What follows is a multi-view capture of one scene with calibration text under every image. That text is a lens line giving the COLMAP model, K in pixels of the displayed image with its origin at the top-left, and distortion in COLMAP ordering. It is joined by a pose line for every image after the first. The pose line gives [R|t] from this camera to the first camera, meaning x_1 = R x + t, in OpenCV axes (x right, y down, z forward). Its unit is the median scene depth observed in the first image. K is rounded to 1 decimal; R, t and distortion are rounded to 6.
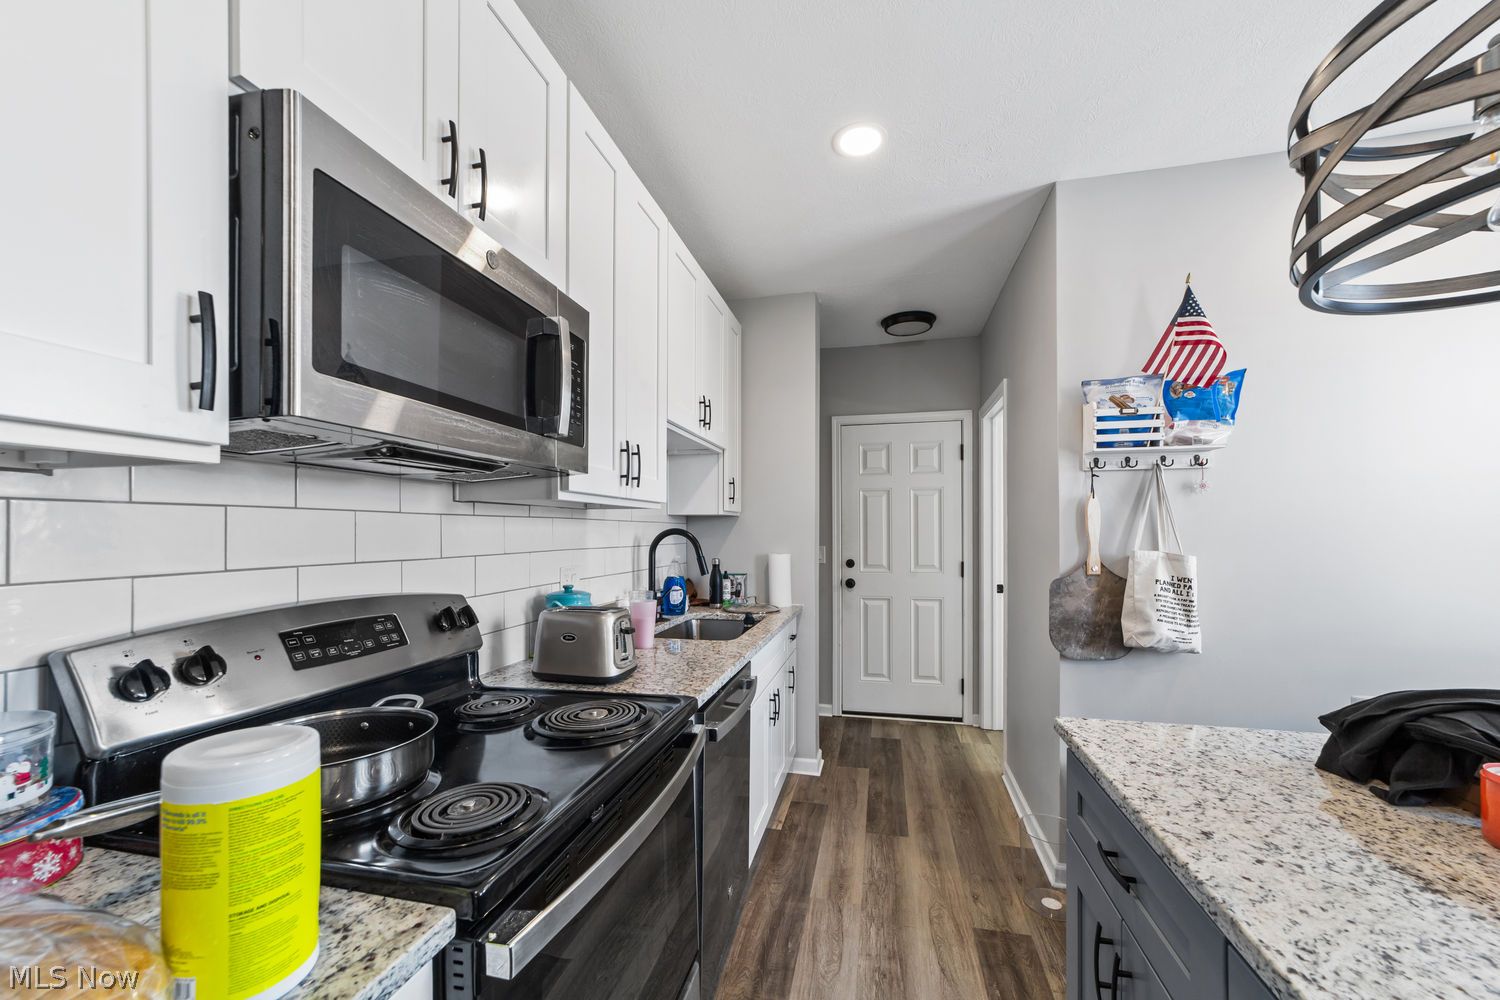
lens RADIAL K [[582.9, 0, 743.4], [0, 582.9, 527.1], [0, 0, 1]] dist [-0.018072, 0.010029]
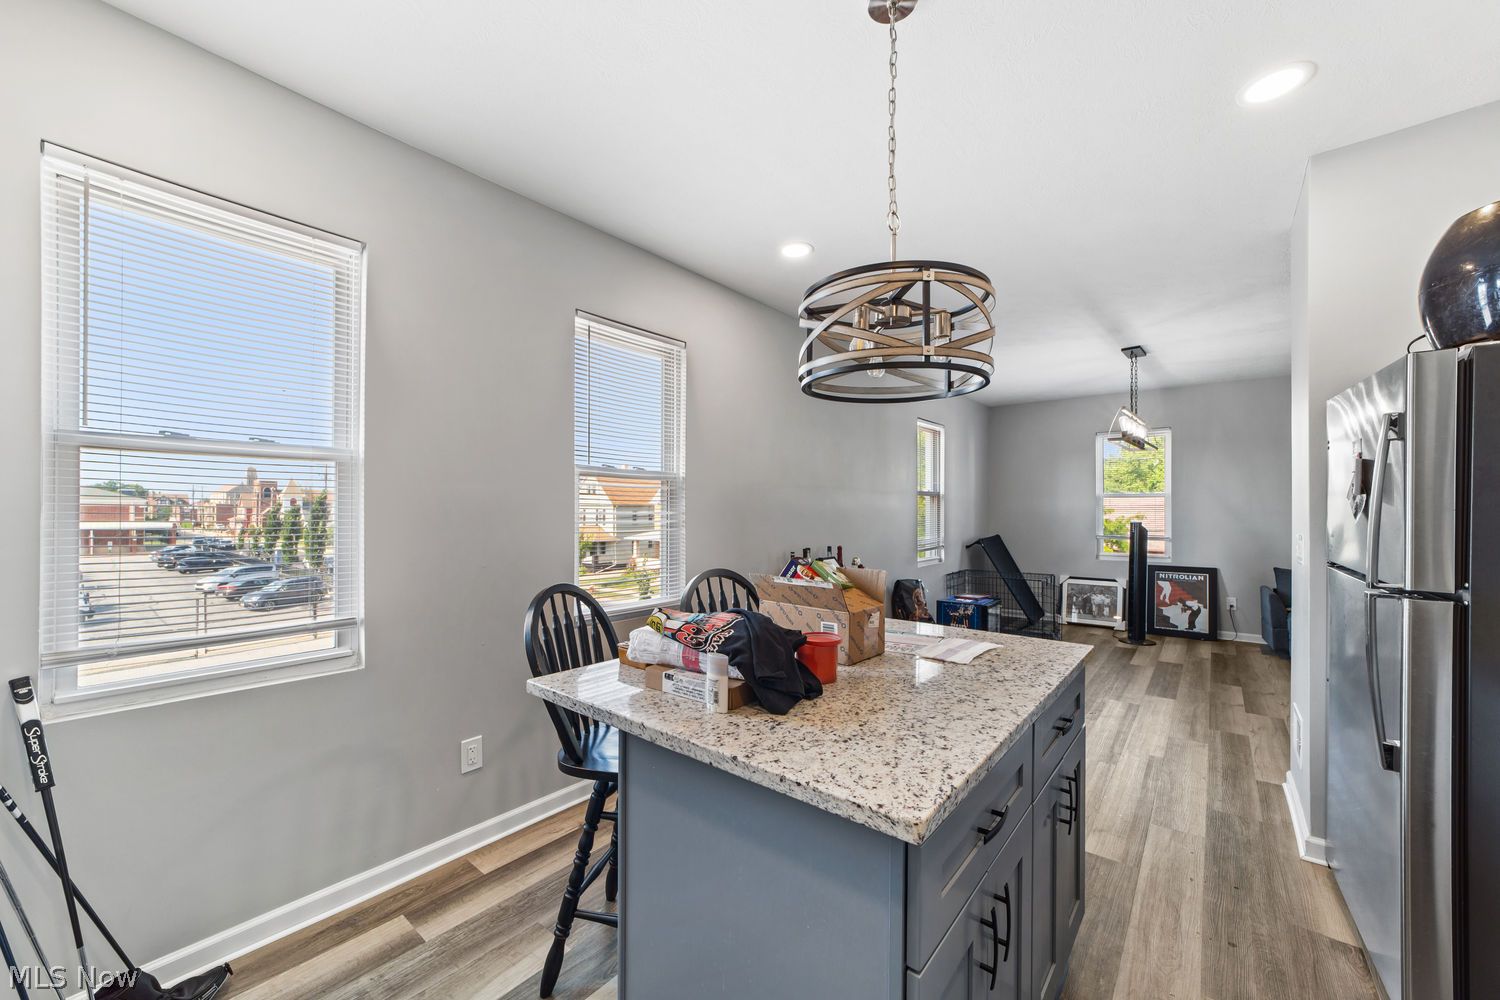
lens RADIAL K [[582.9, 0, 743.4], [0, 582.9, 527.1], [0, 0, 1]] dist [-0.018072, 0.010029]
pose [[-0.905888, -0.008495, 0.423431, 0.312930], [-0.005536, 0.999951, 0.008218, 0.023490], [-0.423480, 0.005100, -0.905891, 1.082794]]
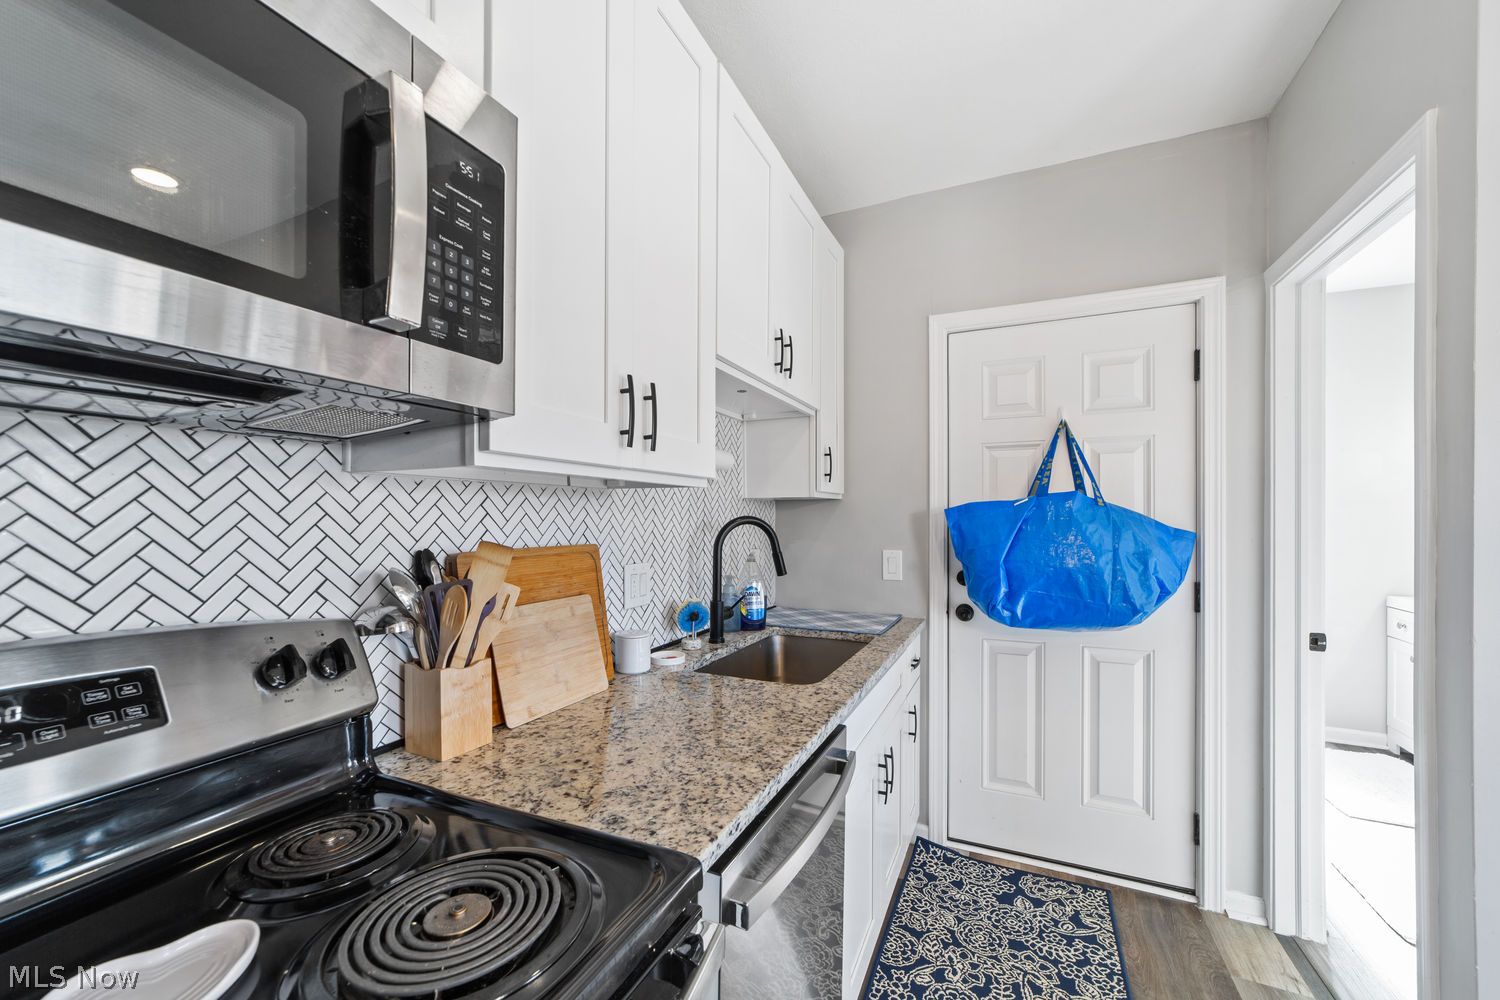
lens RADIAL K [[582.9, 0, 743.4], [0, 582.9, 527.1], [0, 0, 1]] dist [-0.018072, 0.010029]
pose [[0.977503, 0.002878, -0.210903, 0.048909], [0.001723, 0.999765, 0.021630, 0.001632], [0.210915, -0.021507, 0.977268, 0.367338]]
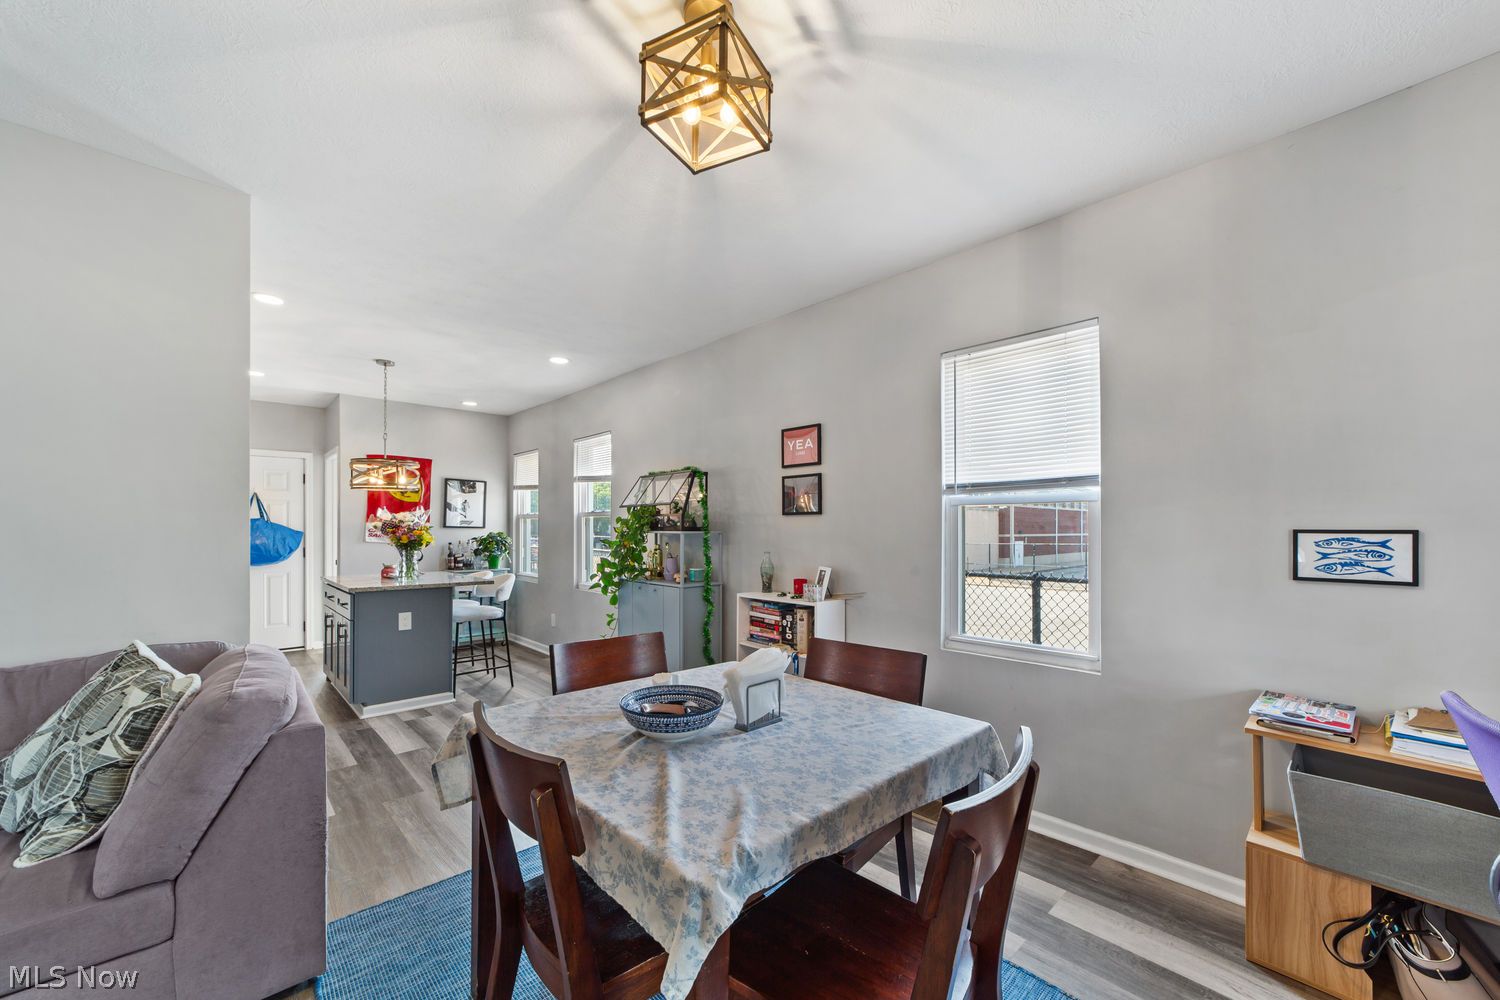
lens RADIAL K [[582.9, 0, 743.4], [0, 582.9, 527.1], [0, 0, 1]] dist [-0.018072, 0.010029]
pose [[0.556103, 0.004336, 0.831102, -0.701354], [-0.008497, 0.999964, 0.000469, -0.015307], [-0.831070, -0.007322, 0.556119, -2.283911]]
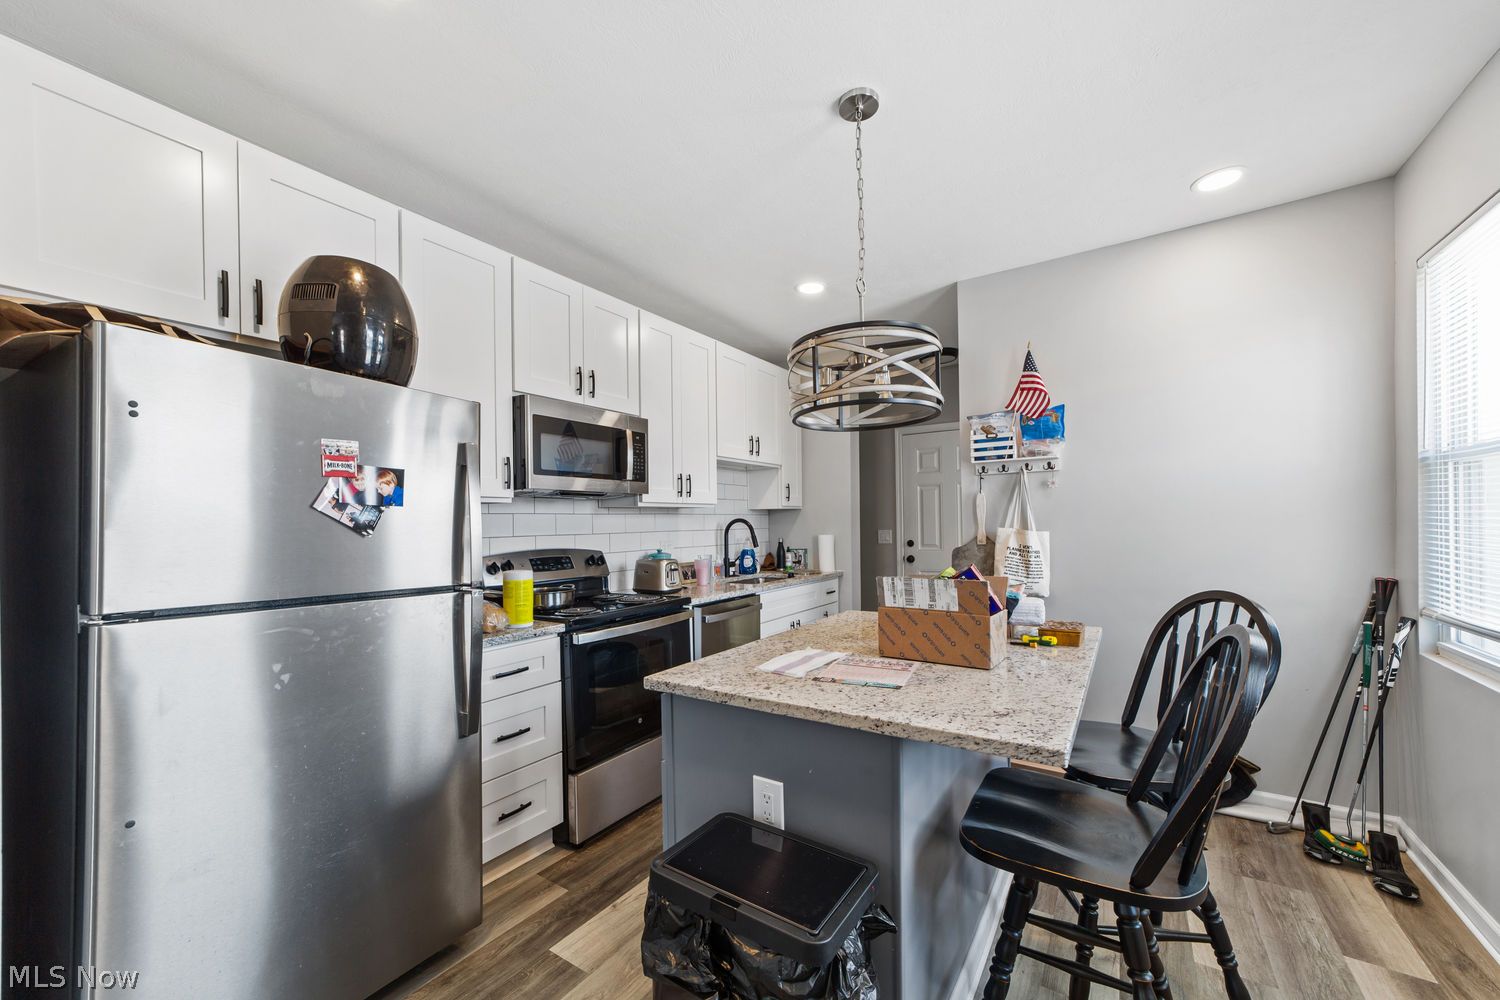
lens RADIAL K [[591.0, 0, 750.8], [0, 591.0, 518.7], [0, 0, 1]] dist [-0.001731, 0.000085]
pose [[0.941112, -0.017130, -0.337660, 0.613395], [0.018145, 0.999835, -0.000151, 0.005038], [0.337607, -0.005985, 0.941268, -0.693007]]
